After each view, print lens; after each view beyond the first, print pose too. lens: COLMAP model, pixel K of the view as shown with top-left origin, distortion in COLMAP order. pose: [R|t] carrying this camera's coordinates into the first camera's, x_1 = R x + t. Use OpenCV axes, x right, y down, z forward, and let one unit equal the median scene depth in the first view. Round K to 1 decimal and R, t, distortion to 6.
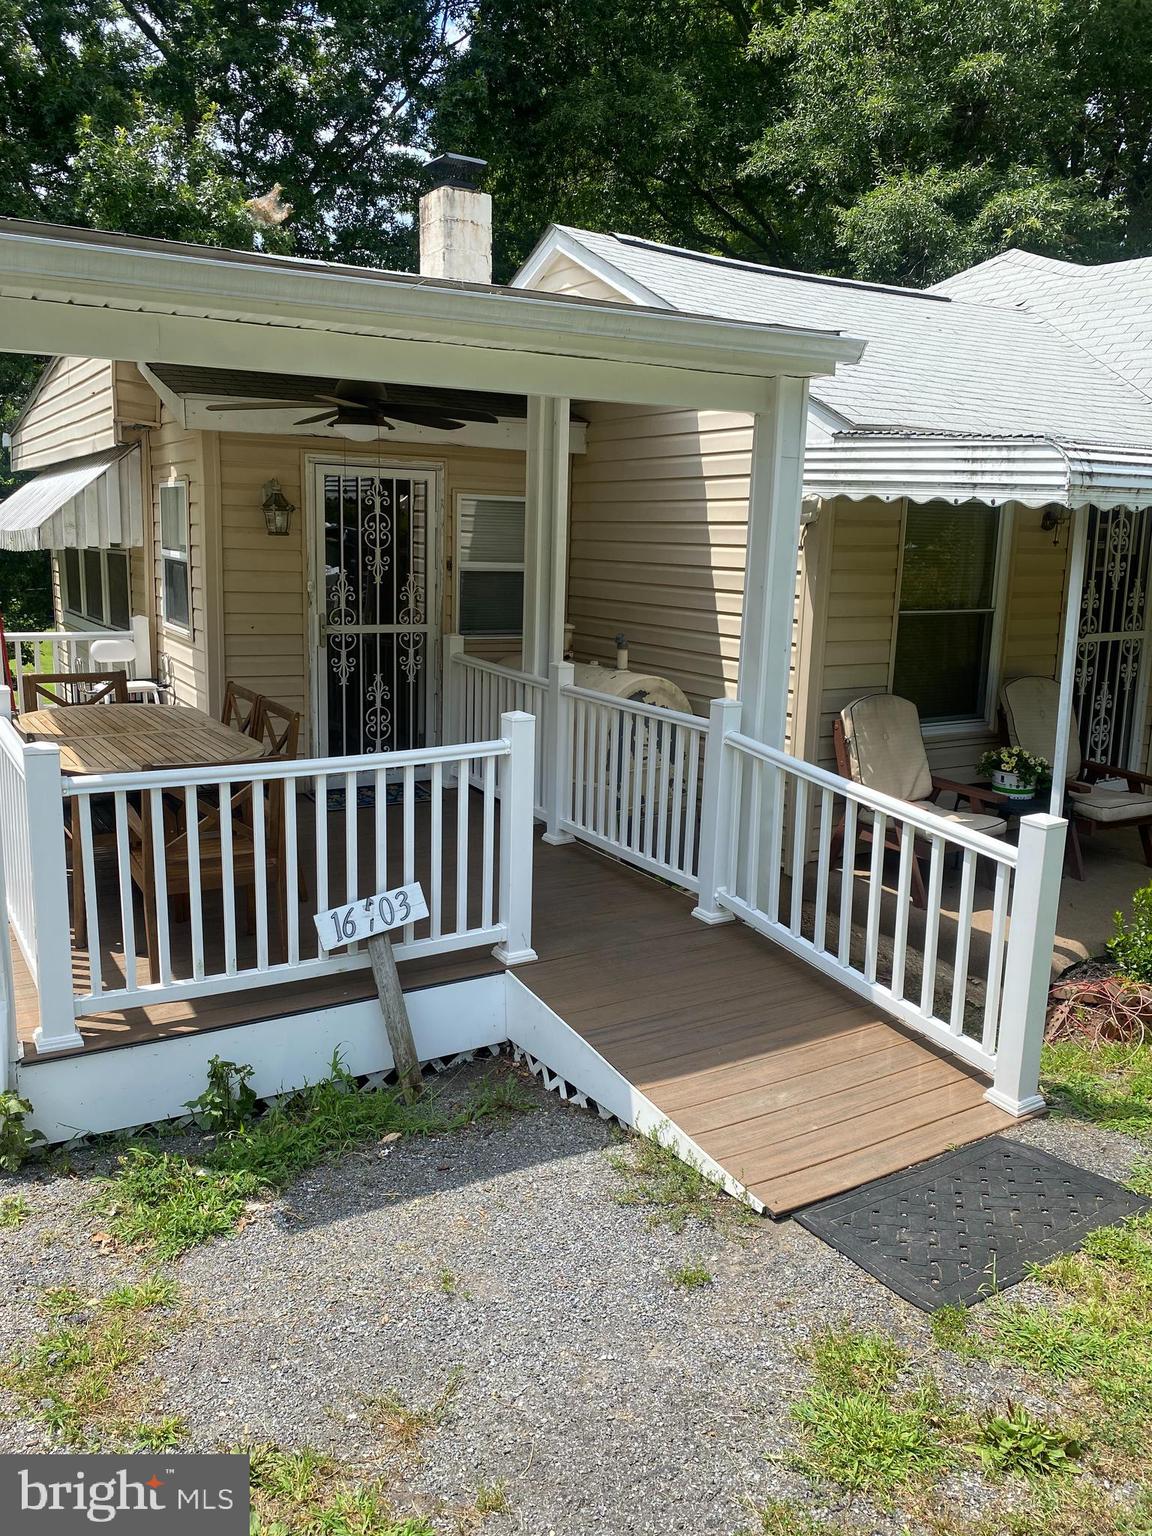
lens RADIAL K [[1192.7, 0, 576.0], [0, 1192.7, 768.0], [0, 0, 1]] dist [0.075791, -0.134153]
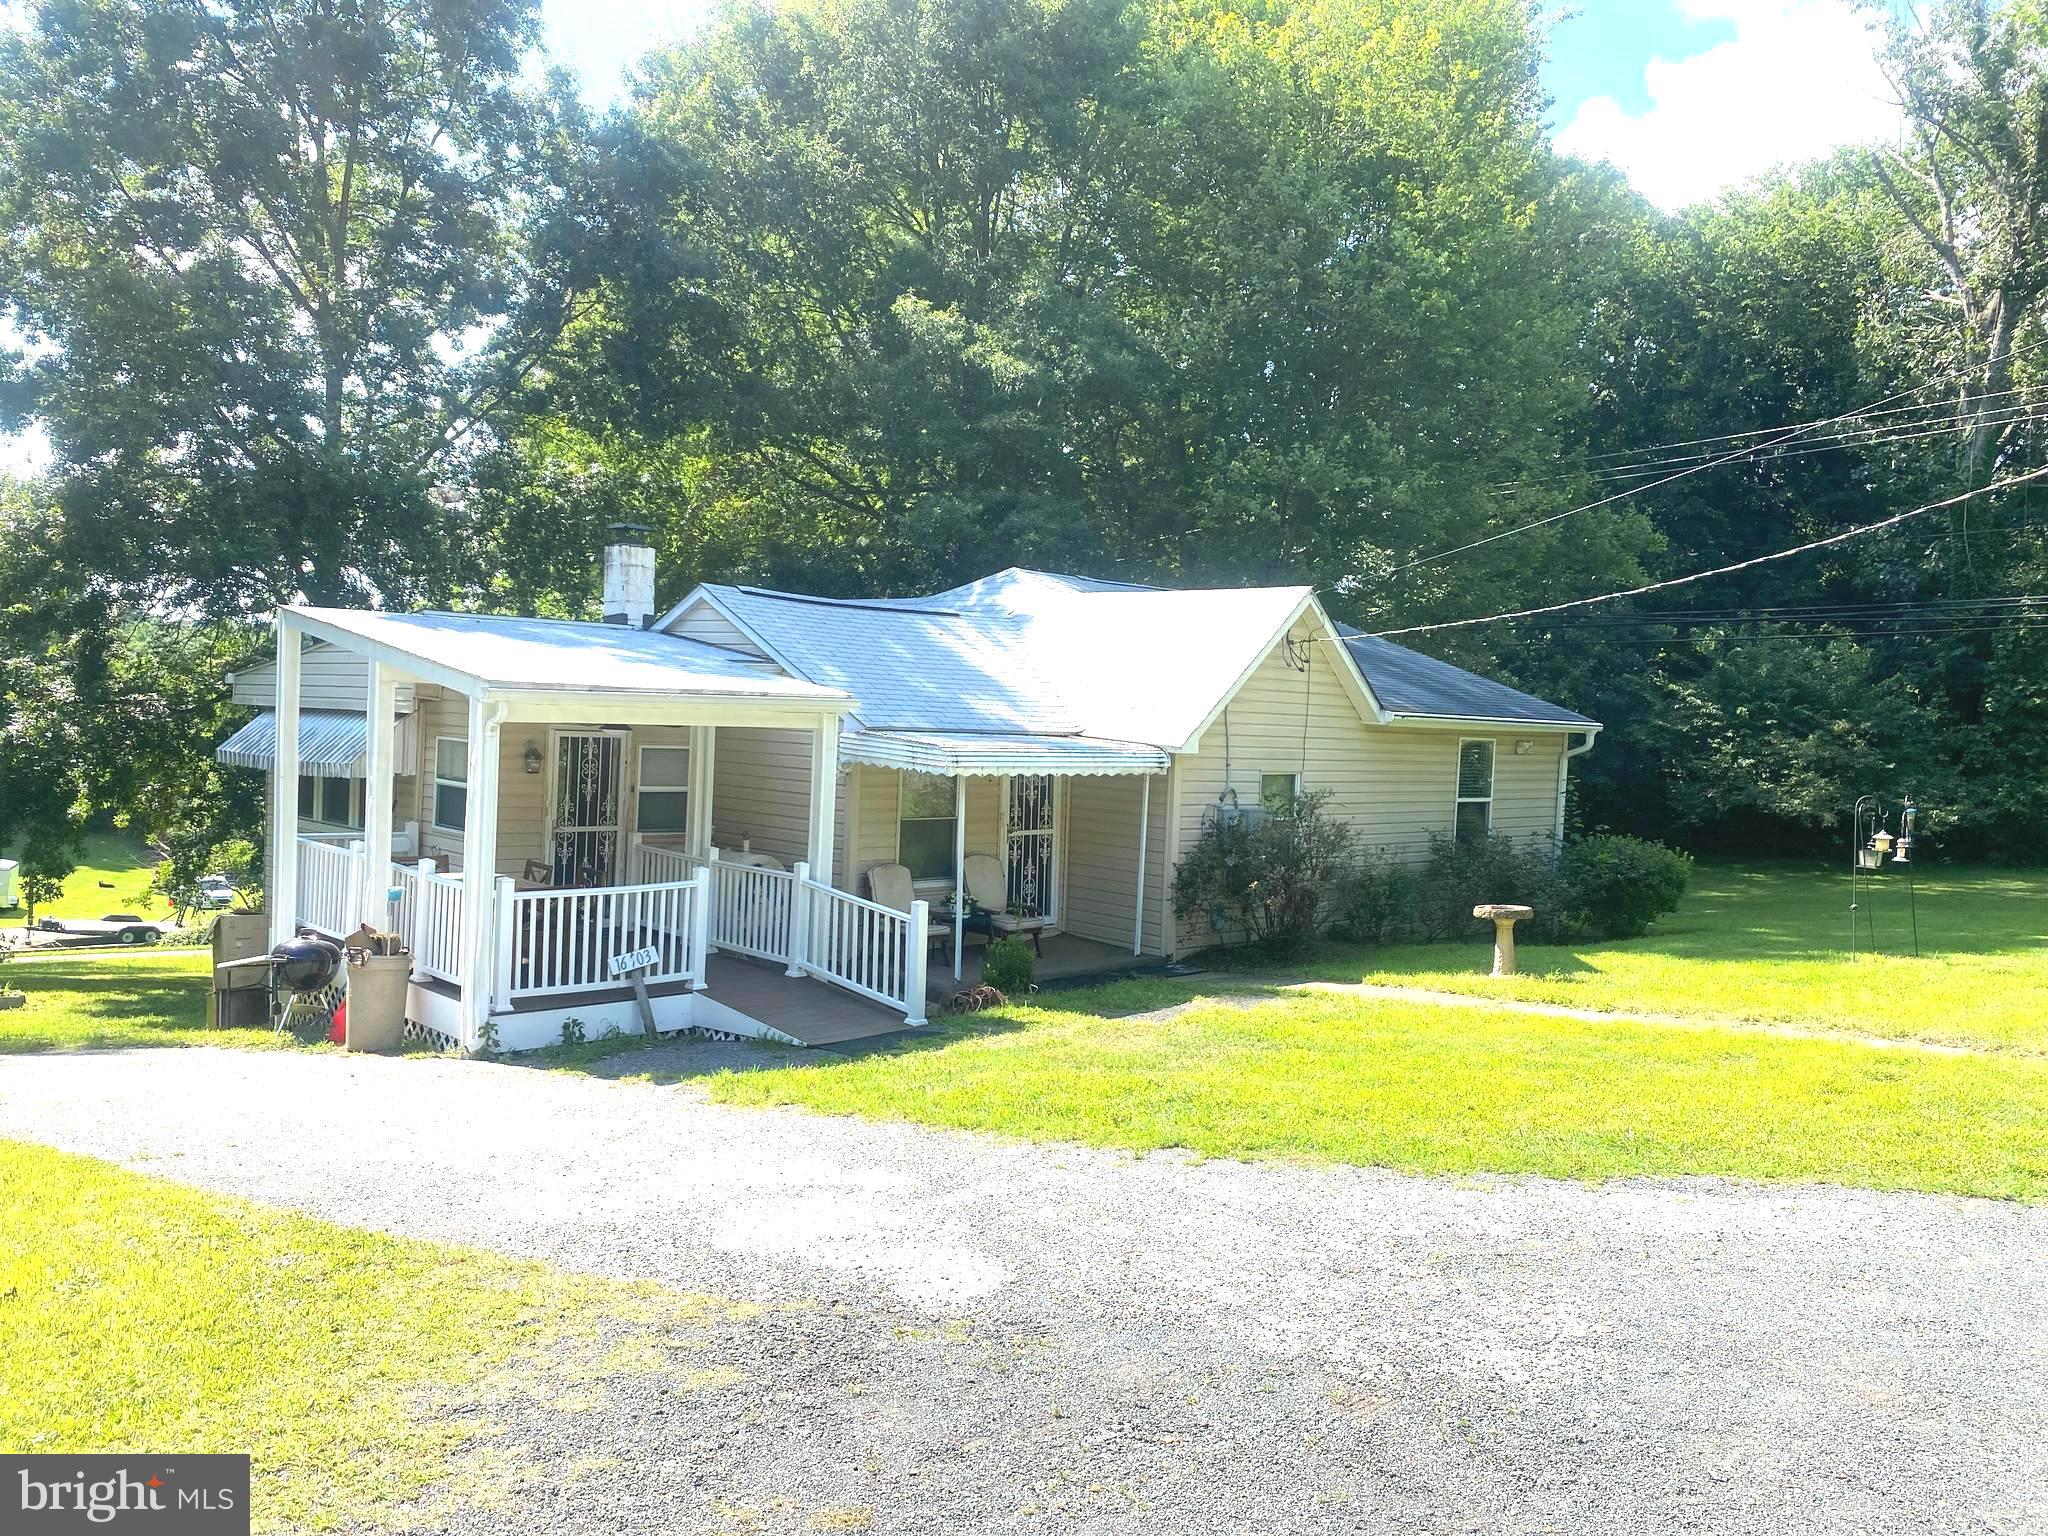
lens RADIAL K [[1590.3, 0, 1024.0], [0, 1590.3, 768.0], [0, 0, 1]] dist [0.075791, -0.134153]
pose [[0.974486, 0.005232, 0.224386, -0.089943], [0.029005, 0.988410, -0.149010, 0.156994], [-0.222565, 0.151716, 0.963040, -1.363357]]
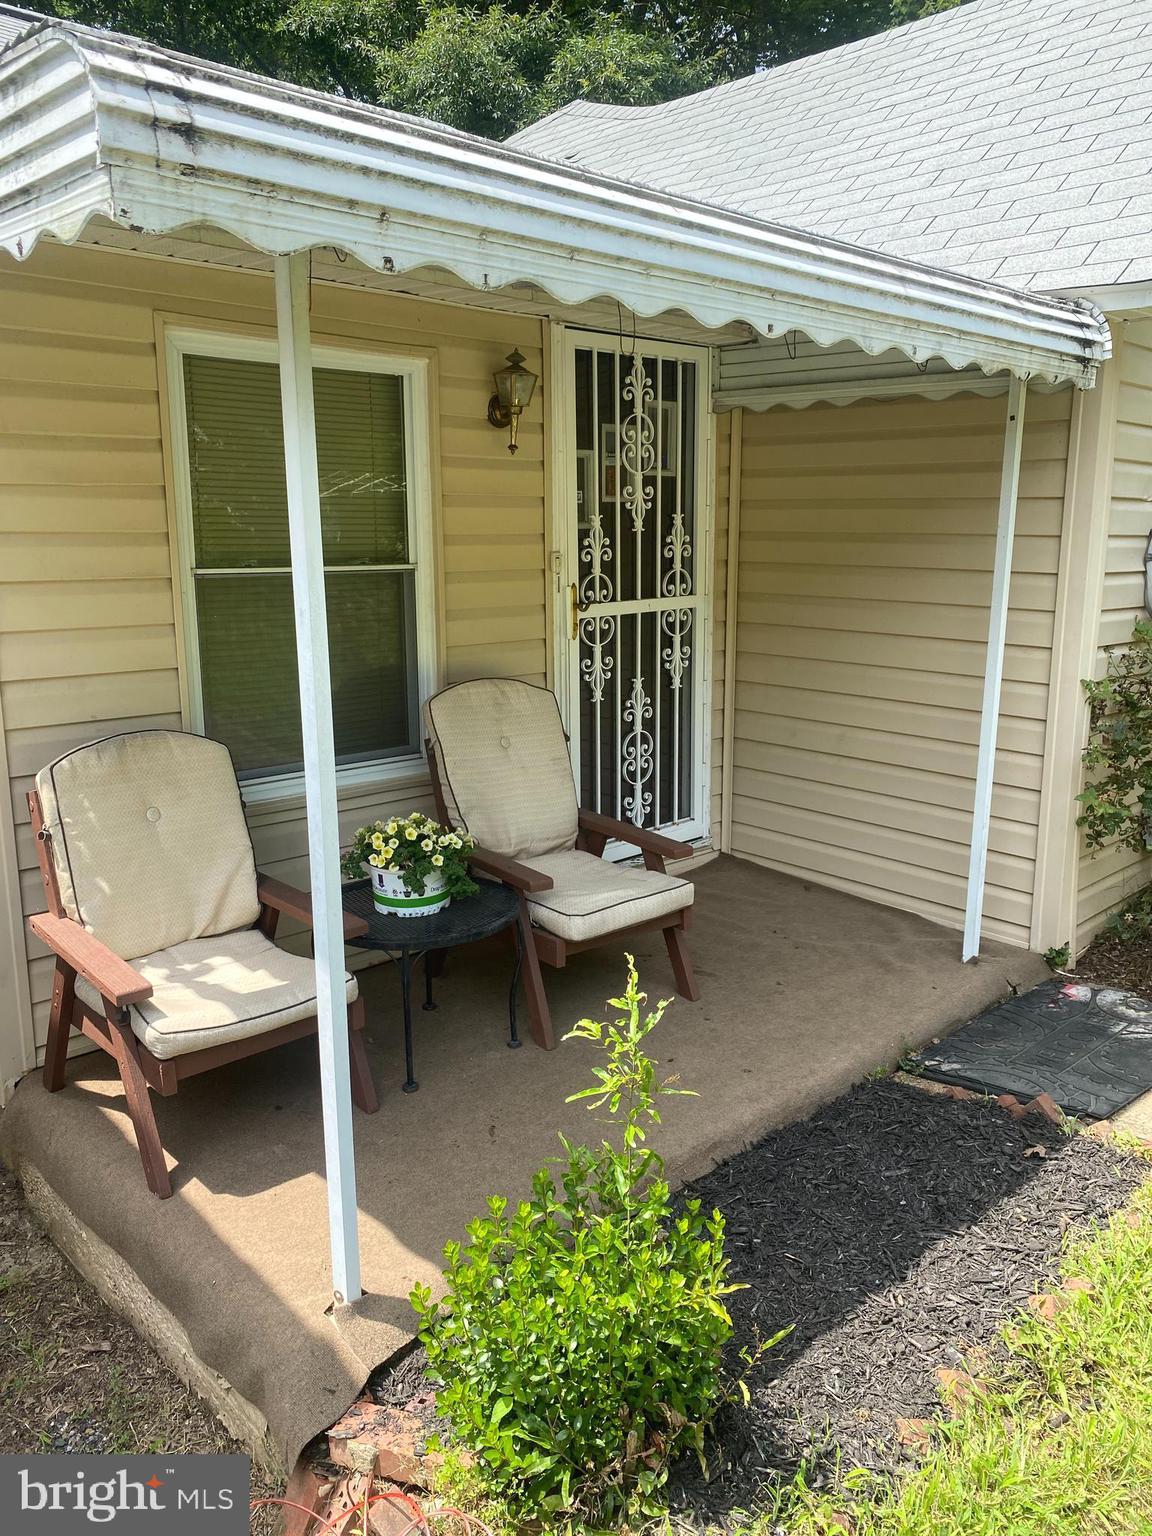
lens RADIAL K [[1192.7, 0, 576.0], [0, 1192.7, 768.0], [0, 0, 1]] dist [0.075791, -0.134153]
pose [[0.978098, -0.064721, 0.197826, 0.315487], [0.063313, 0.997903, 0.013439, -0.038993], [-0.198281, -0.000620, 0.980145, 0.438364]]
